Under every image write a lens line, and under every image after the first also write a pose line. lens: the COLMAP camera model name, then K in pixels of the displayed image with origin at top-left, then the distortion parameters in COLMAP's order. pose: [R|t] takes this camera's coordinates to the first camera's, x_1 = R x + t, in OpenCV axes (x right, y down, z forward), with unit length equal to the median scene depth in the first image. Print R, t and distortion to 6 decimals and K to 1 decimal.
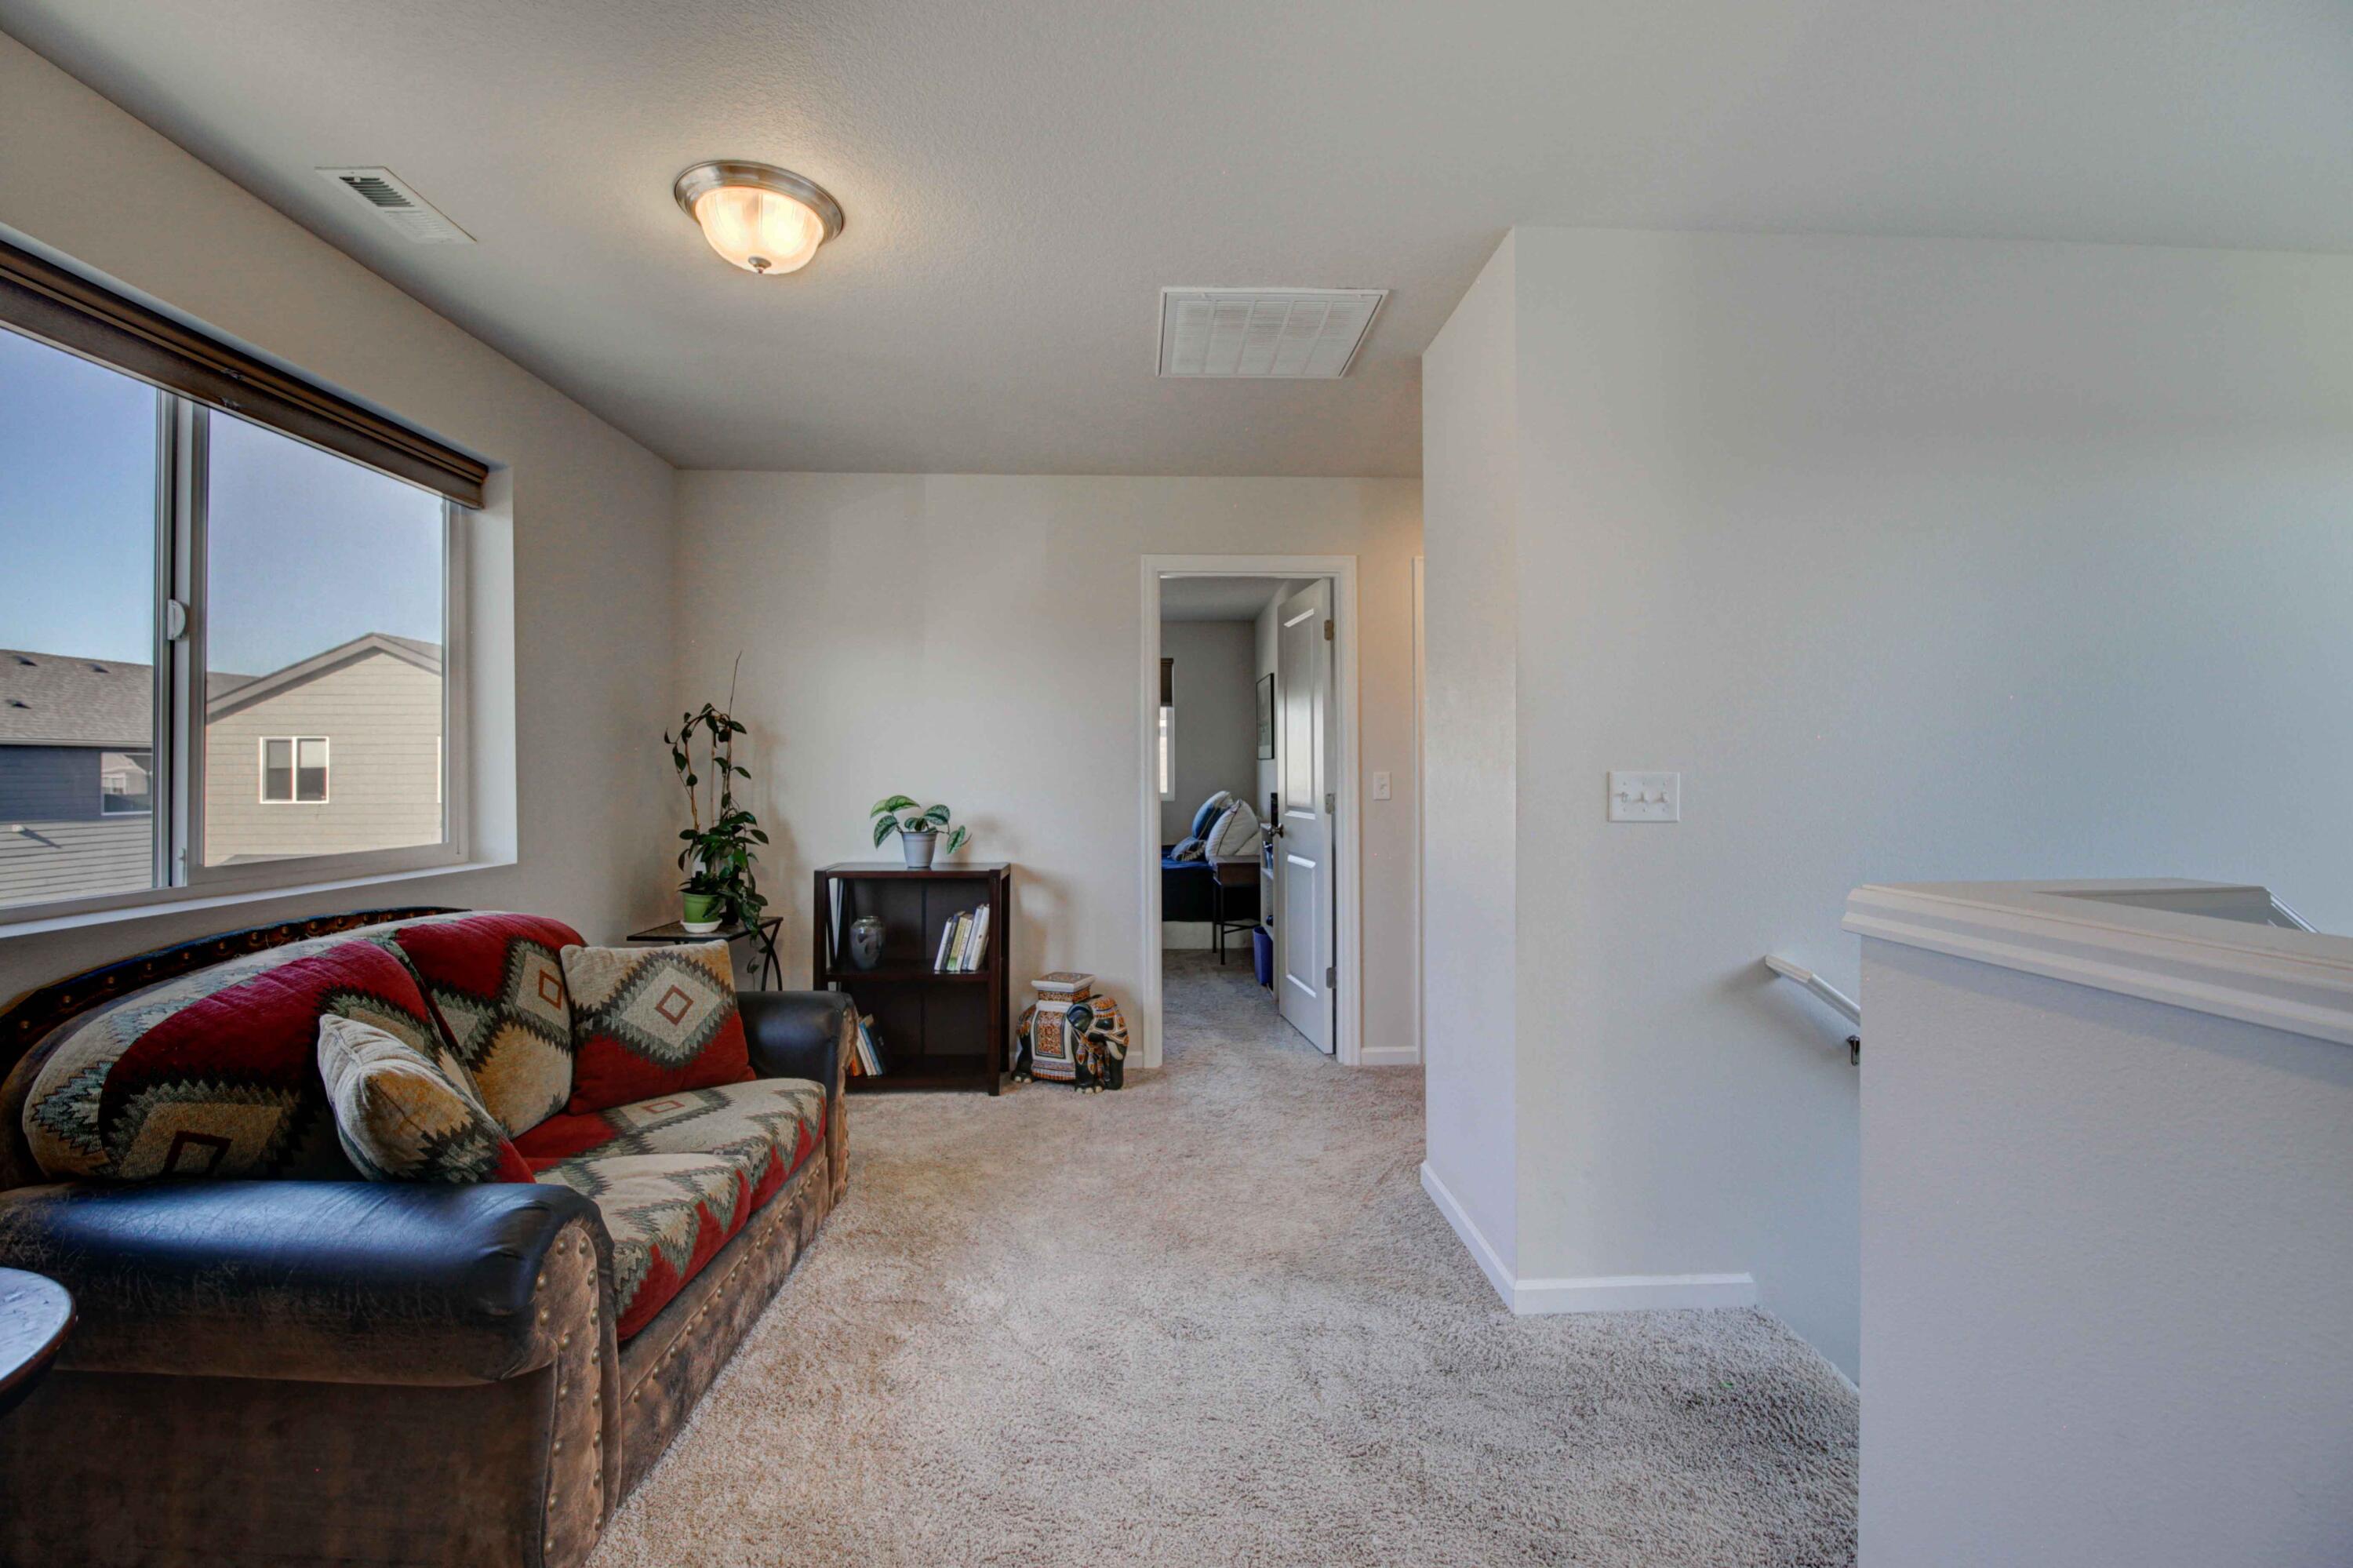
lens RADIAL K [[1026.6, 0, 1172.7], [0, 1026.6, 765.2], [0, 0, 1]] dist [0.001477, -0.016641]
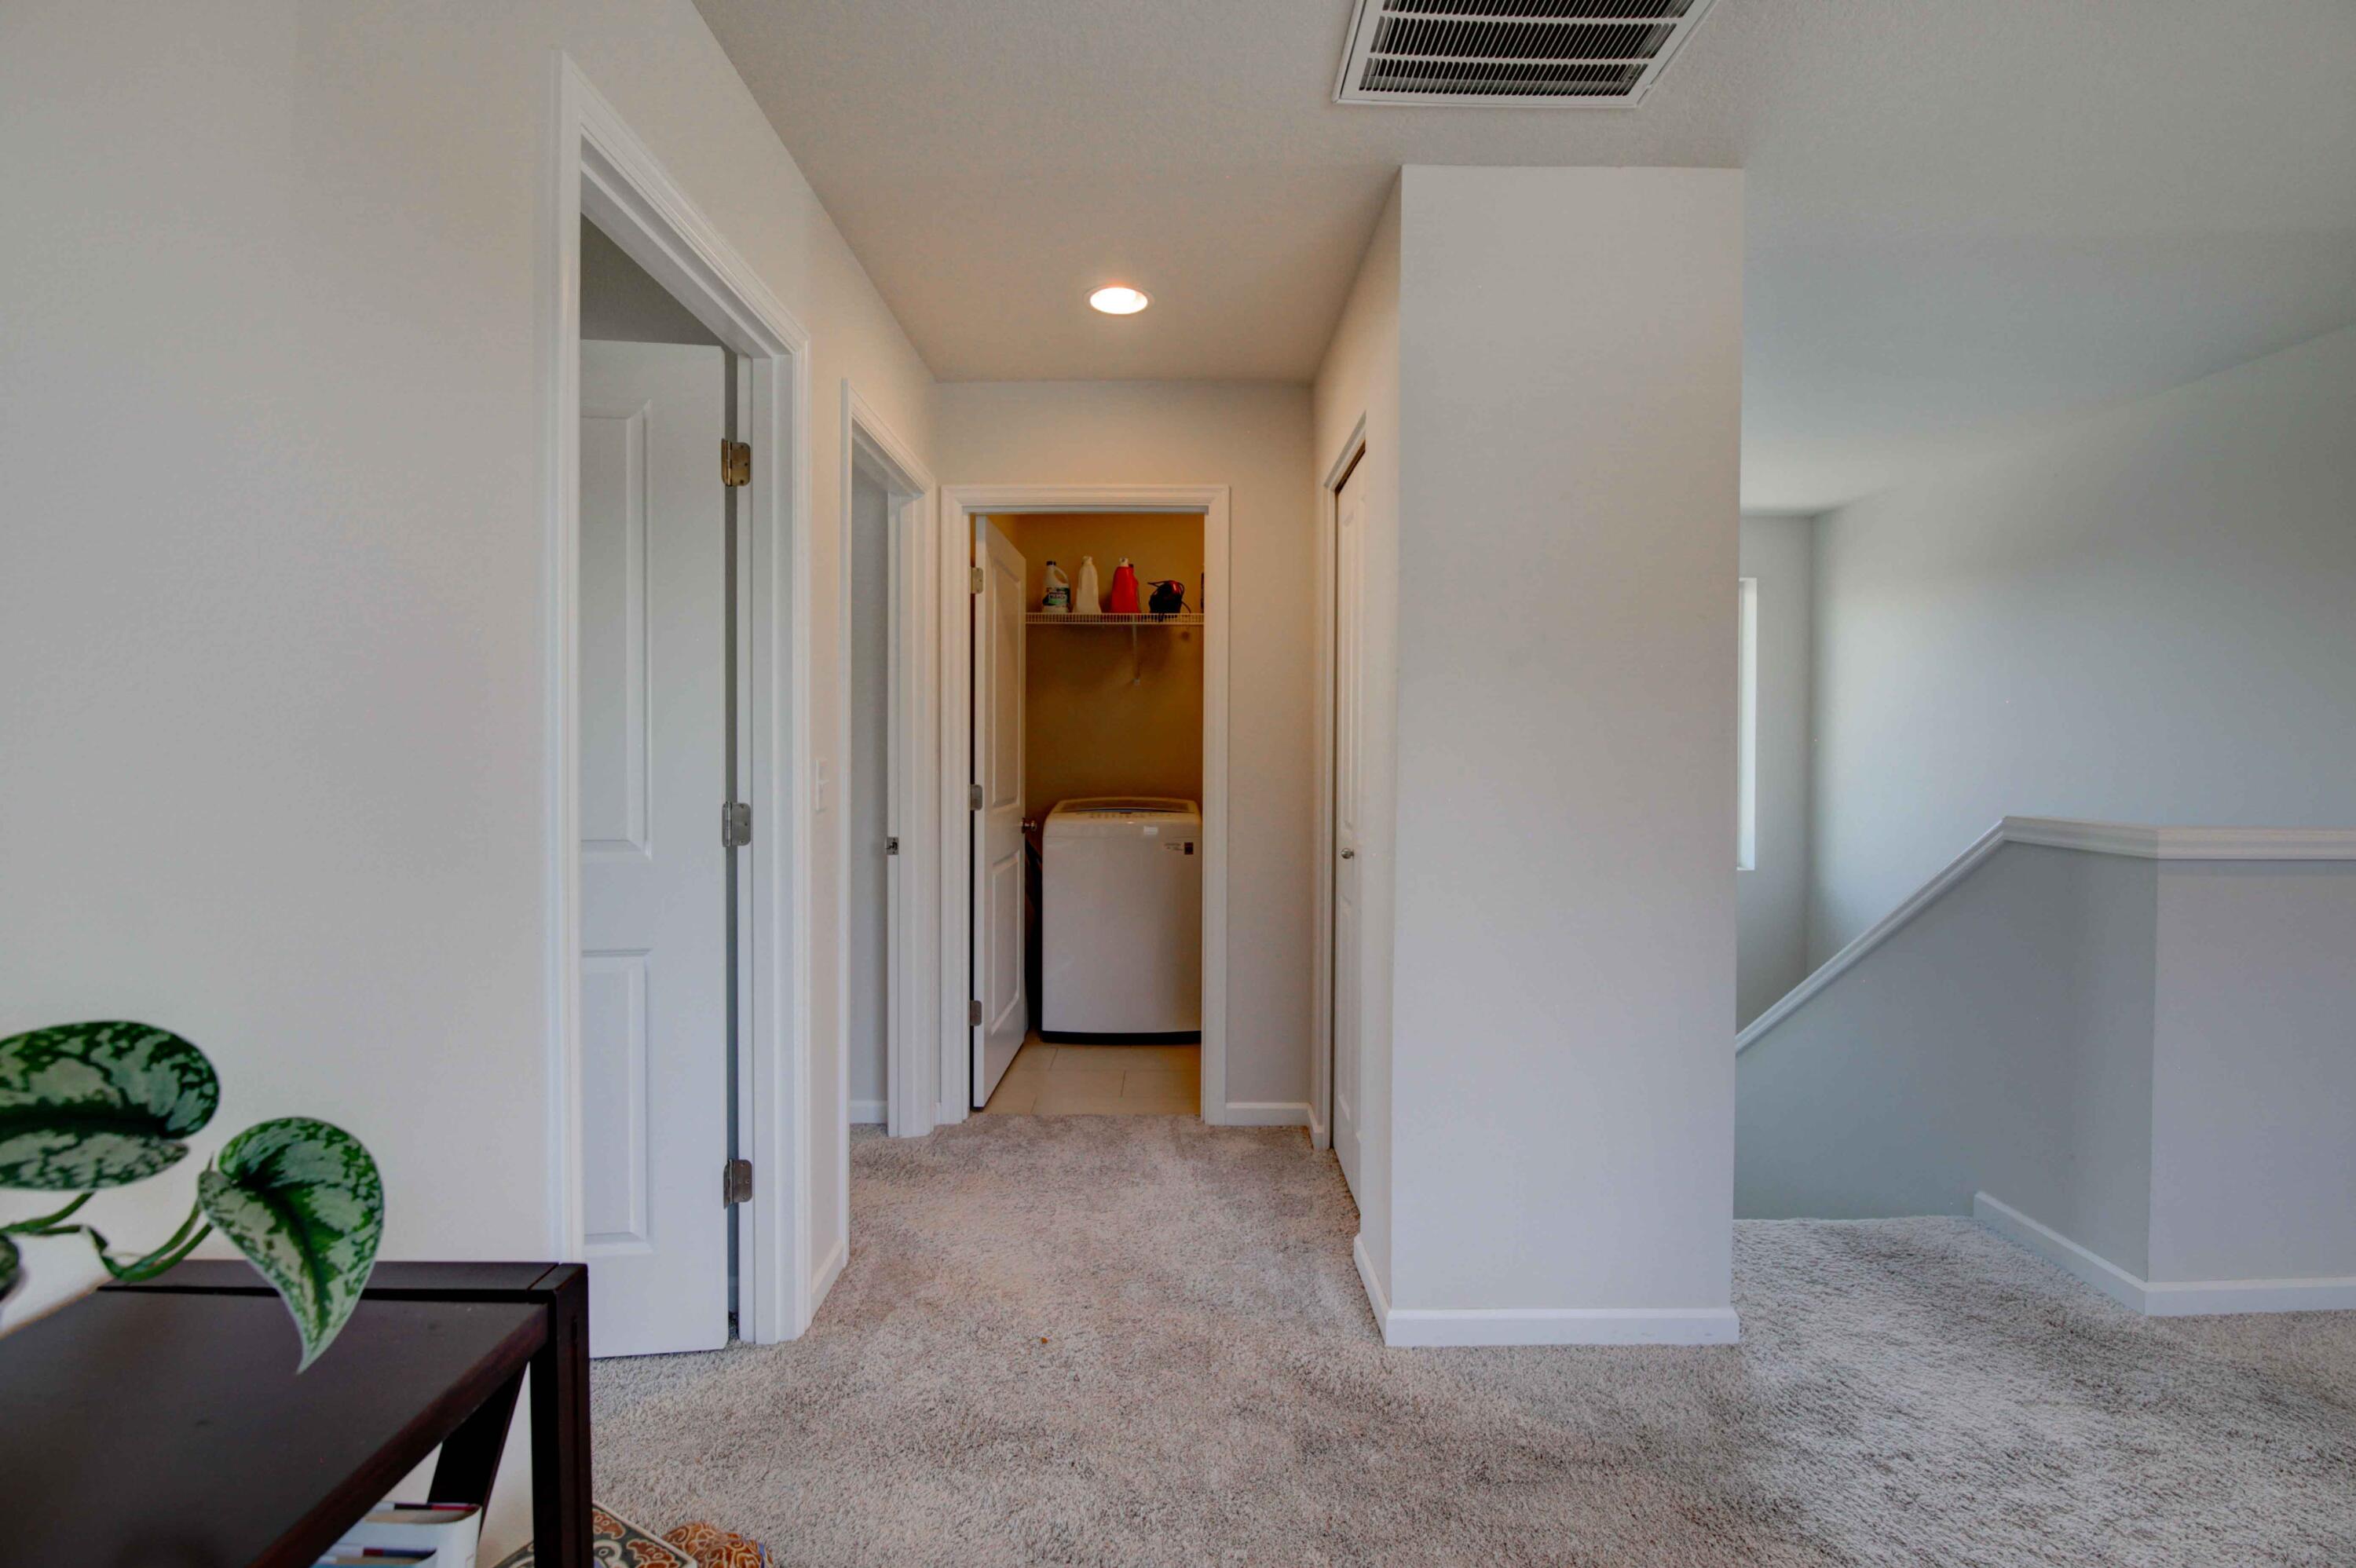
lens RADIAL K [[1015.9, 0, 1176.3], [0, 1015.9, 765.2], [0, 0, 1]] dist [-0.001749, -0.011074]
pose [[0.025589, -0.009237, 0.999630, -0.351397], [-0.011724, 0.999886, 0.009539, 0.003030], [-0.999604, -0.011963, 0.025477, 0.877200]]
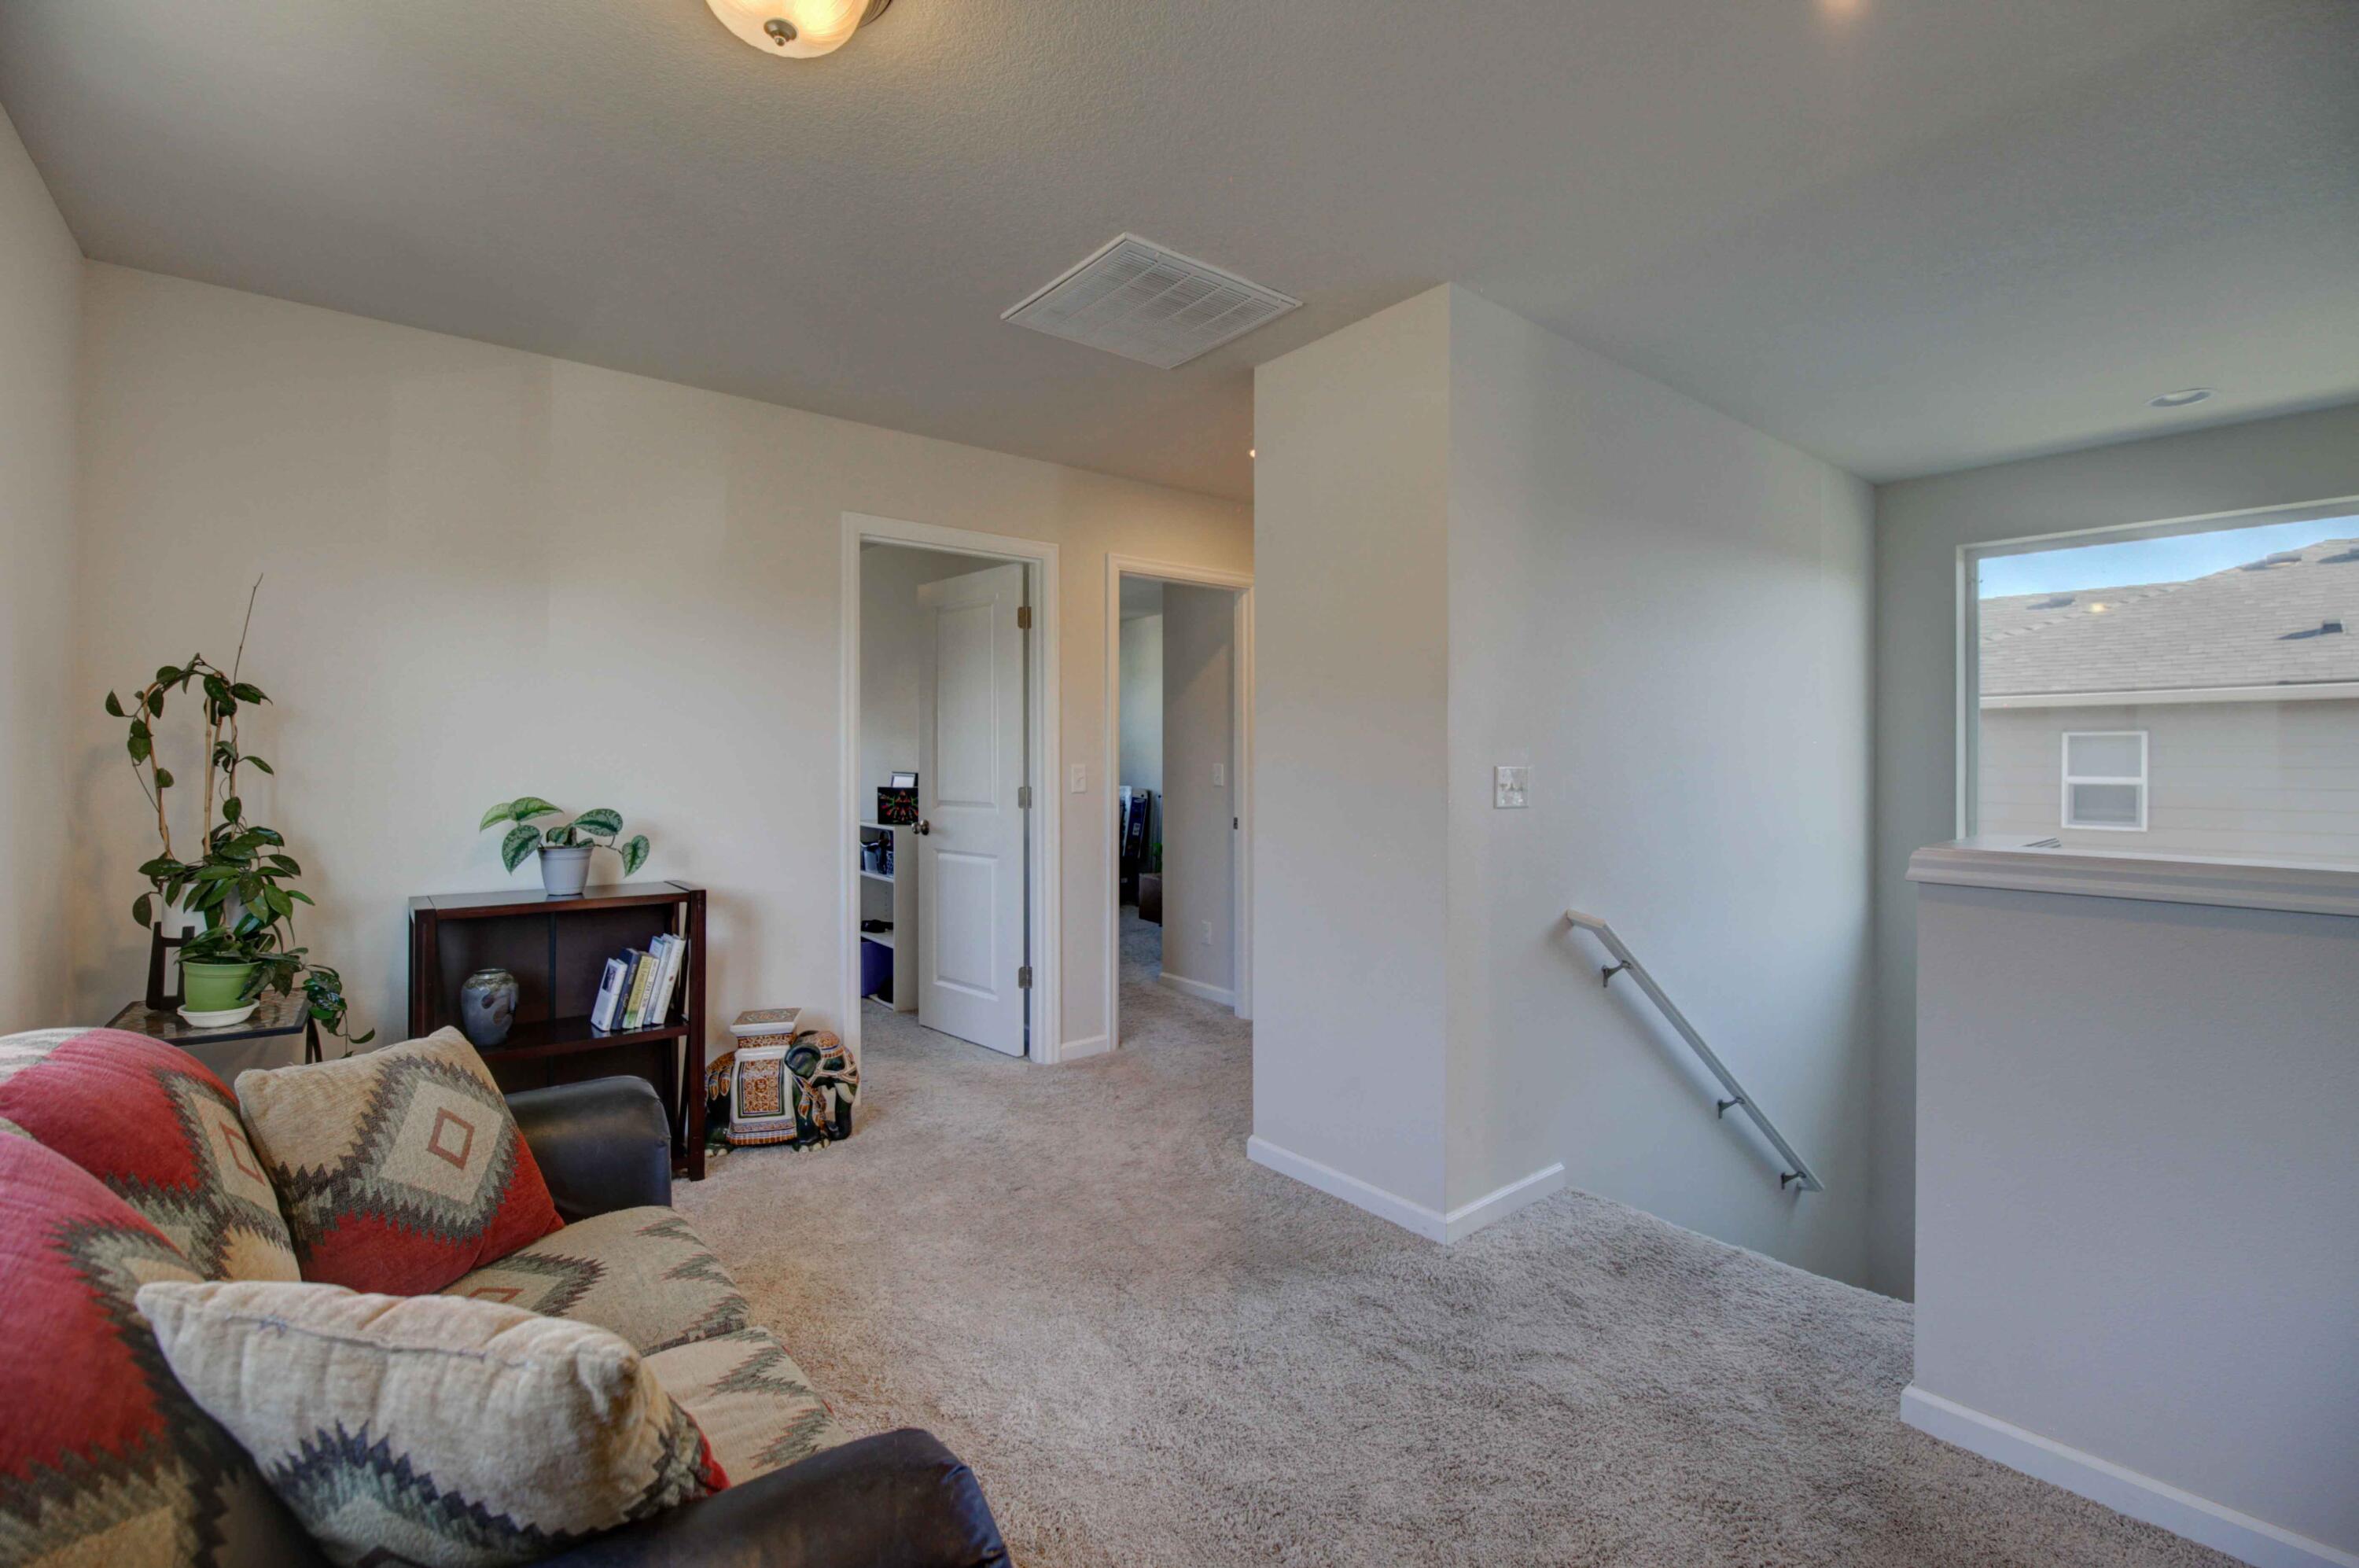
lens RADIAL K [[1017.4, 0, 1177.8], [0, 1017.4, 765.2], [0, 0, 1]] dist [-0.001749, -0.011074]
pose [[0.804183, 0.000404, 0.594382, -0.334974], [-0.005343, 0.999964, 0.006550, -0.000178], [-0.594358, -0.008443, 0.804156, 0.163106]]
